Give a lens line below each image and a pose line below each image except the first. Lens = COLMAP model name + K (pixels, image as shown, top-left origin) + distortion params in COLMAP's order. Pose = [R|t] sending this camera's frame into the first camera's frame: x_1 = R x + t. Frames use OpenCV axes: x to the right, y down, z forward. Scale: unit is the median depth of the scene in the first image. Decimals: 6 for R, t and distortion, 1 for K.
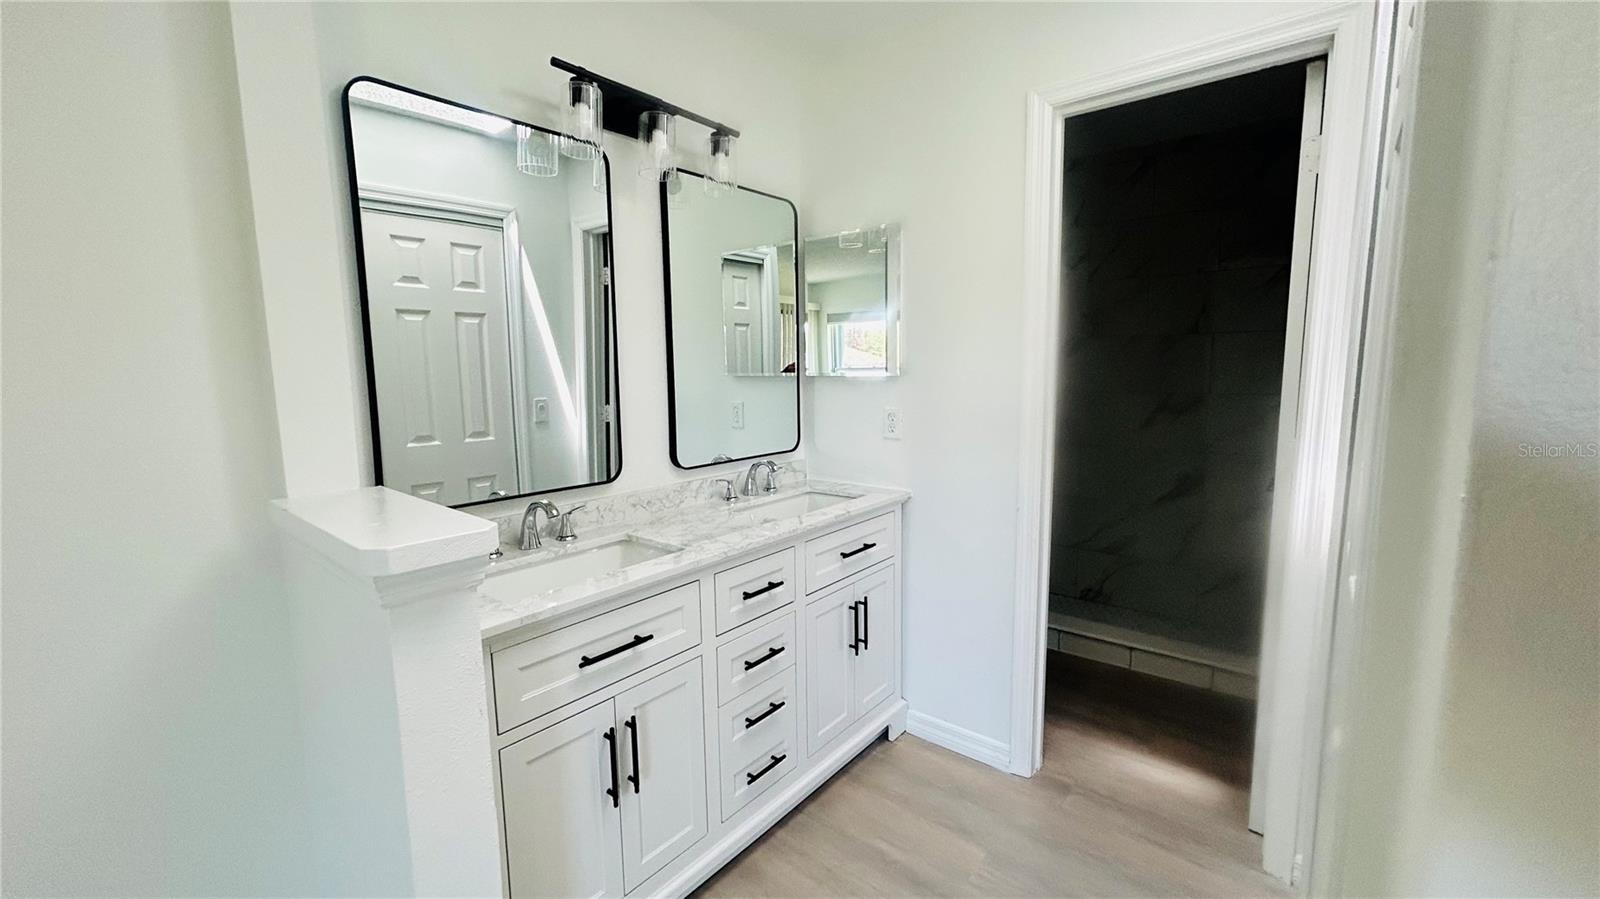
lens RADIAL K [[641.4, 0, 790.5], [0, 641.4, 449.9], [0, 0, 1]] dist [-0.002120, 0.001344]
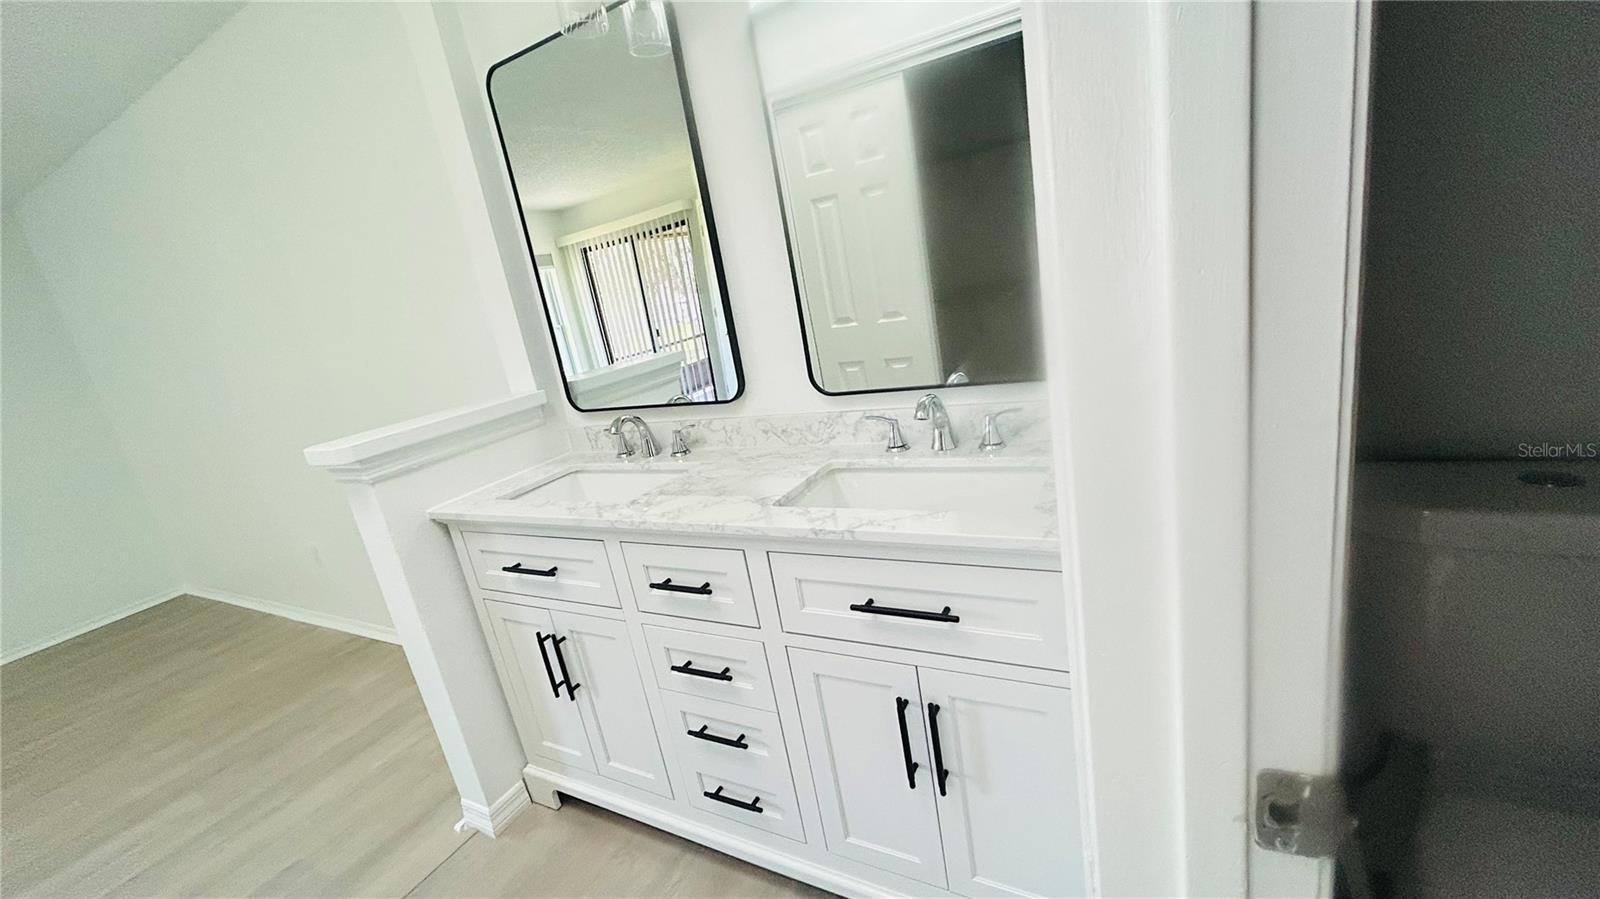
lens RADIAL K [[641.4, 0, 789.7], [0, 641.4, 446.7], [0, 0, 1]] dist [-0.002120, 0.001344]
pose [[0.196925, 0.235633, -0.951682, 0.534647], [0.042216, 0.967751, 0.248347, -0.095661], [0.979509, -0.089082, 0.180627, 0.835405]]
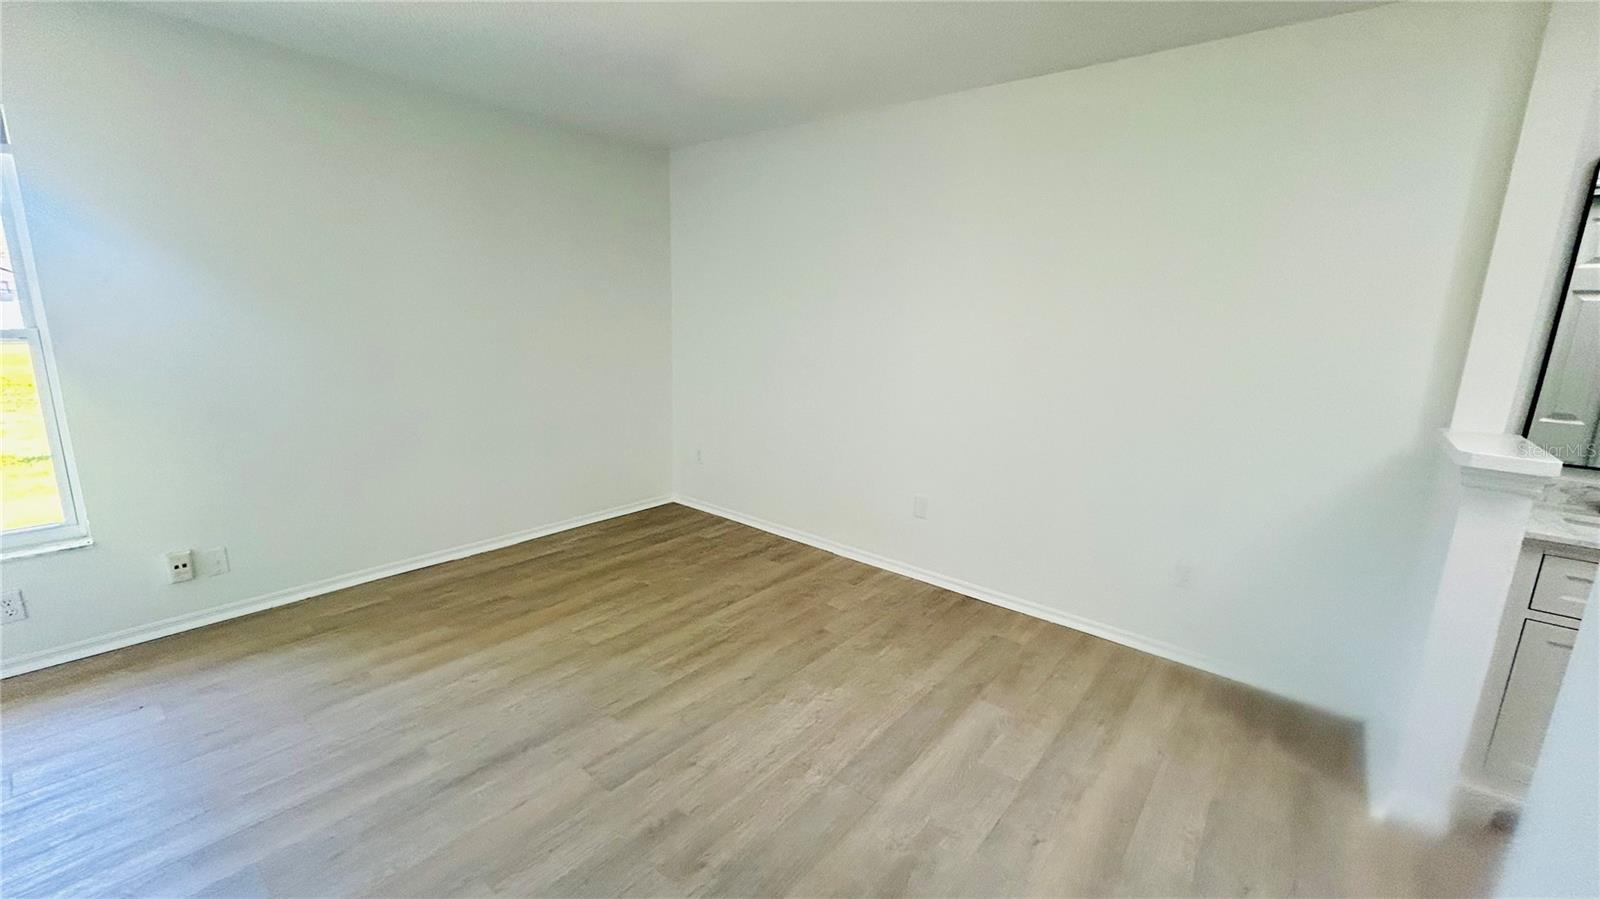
lens RADIAL K [[641.4, 0, 797.7], [0, 641.4, 452.6], [0, 0, 1]] dist [-0.002120, 0.001344]
pose [[0.004576, 0.236840, -0.971538, 0.527278], [-0.159528, 0.959279, 0.233100, 0.007786], [0.987183, 0.153920, 0.042172, -0.473438]]
